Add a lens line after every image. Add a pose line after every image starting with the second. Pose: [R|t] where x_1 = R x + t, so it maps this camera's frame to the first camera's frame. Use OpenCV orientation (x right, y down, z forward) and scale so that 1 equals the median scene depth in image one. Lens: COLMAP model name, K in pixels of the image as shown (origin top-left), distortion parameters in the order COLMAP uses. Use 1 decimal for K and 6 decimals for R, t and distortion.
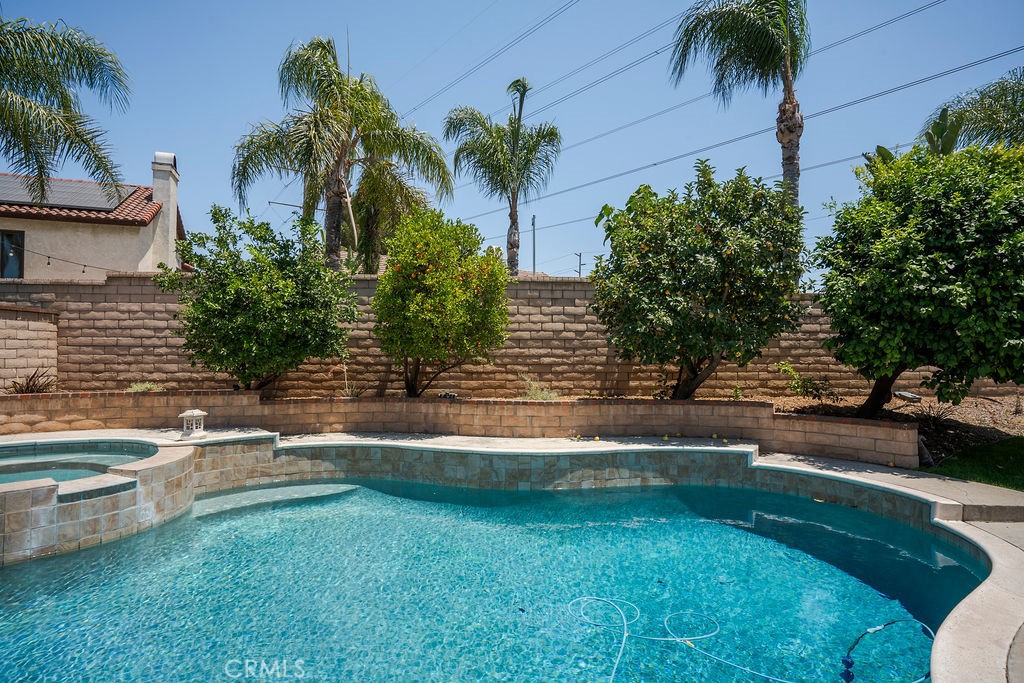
lens RADIAL K [[572.0, 0, 512.0], [0, 572.0, 341.5], [0, 0, 1]] dist [-0.030609, 0.000972]
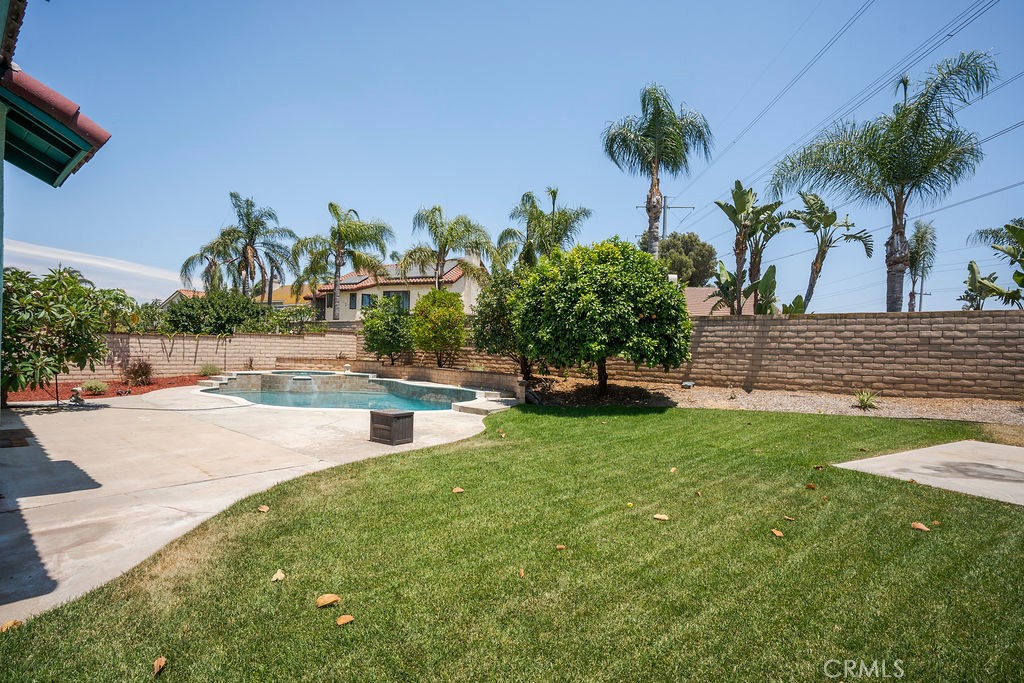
lens RADIAL K [[486.4, 0, 512.0], [0, 486.4, 341.5], [0, 0, 1]] dist [-0.058874, 0.000109]
pose [[0.772966, 0.009421, -0.634377, 1.442852], [-0.019560, 0.999768, -0.008986, 0.002680], [0.634146, 0.019355, 0.772971, -0.379796]]
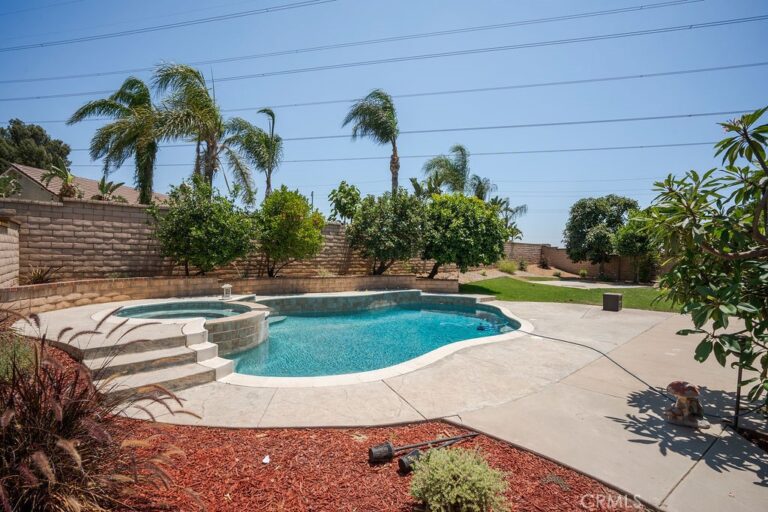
lens RADIAL K [[364.8, 0, 384.0], [0, 364.8, 256.0], [0, 0, 1]] dist [-0.058874, 0.000109]
pose [[0.758318, 0.009859, 0.651810, -0.768428], [-0.027081, 0.999499, 0.016388, -0.011217], [-0.651322, -0.030079, 0.758205, -0.252049]]
